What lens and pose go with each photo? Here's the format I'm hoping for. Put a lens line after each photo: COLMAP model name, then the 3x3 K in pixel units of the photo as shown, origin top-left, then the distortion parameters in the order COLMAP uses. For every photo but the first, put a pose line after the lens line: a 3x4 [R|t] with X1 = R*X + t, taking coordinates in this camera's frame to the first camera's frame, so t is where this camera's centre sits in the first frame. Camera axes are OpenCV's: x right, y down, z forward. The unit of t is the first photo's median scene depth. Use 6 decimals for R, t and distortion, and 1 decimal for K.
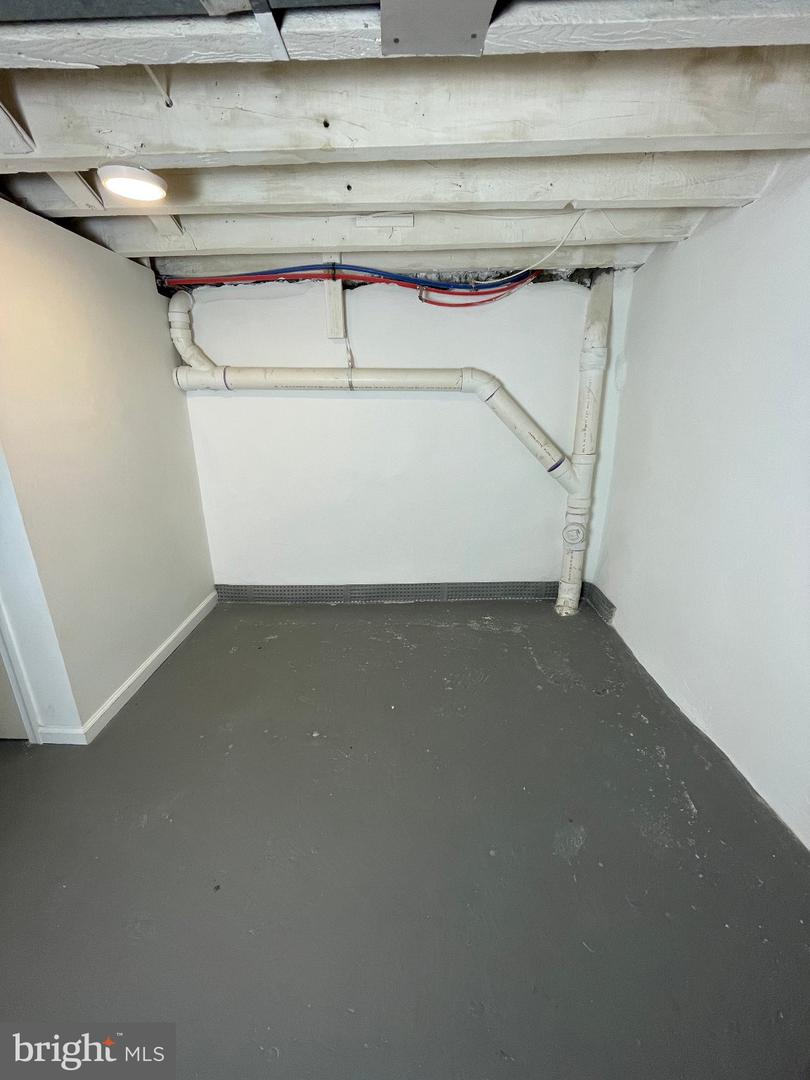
lens RADIAL K [[440.2, 0, 405.0], [0, 440.2, 540.0], [0, 0, 1]] dist [-0.010913, -0.000002]
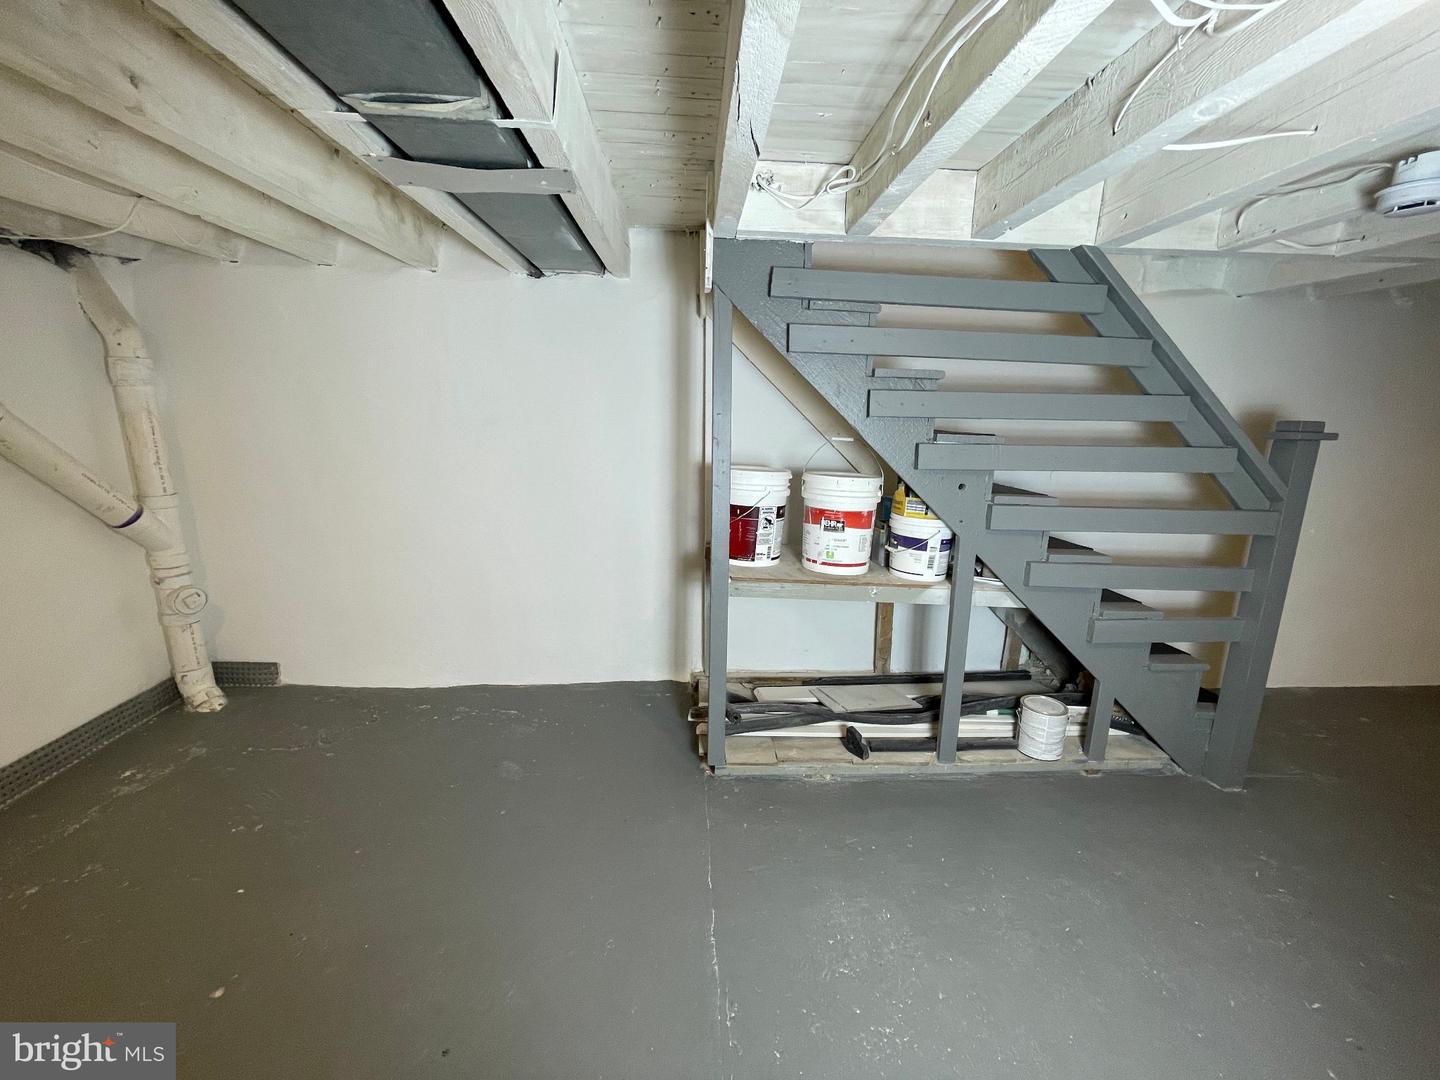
lens RADIAL K [[586.9, 0, 720.0], [0, 586.9, 540.0], [0, 0, 1]] dist [-0.010913, -0.000002]
pose [[-0.073374, -0.207913, 0.975391, -0.635393], [0.286438, 0.932427, 0.220303, -0.071812], [-0.955285, 0.295554, -0.008862, 0.131004]]
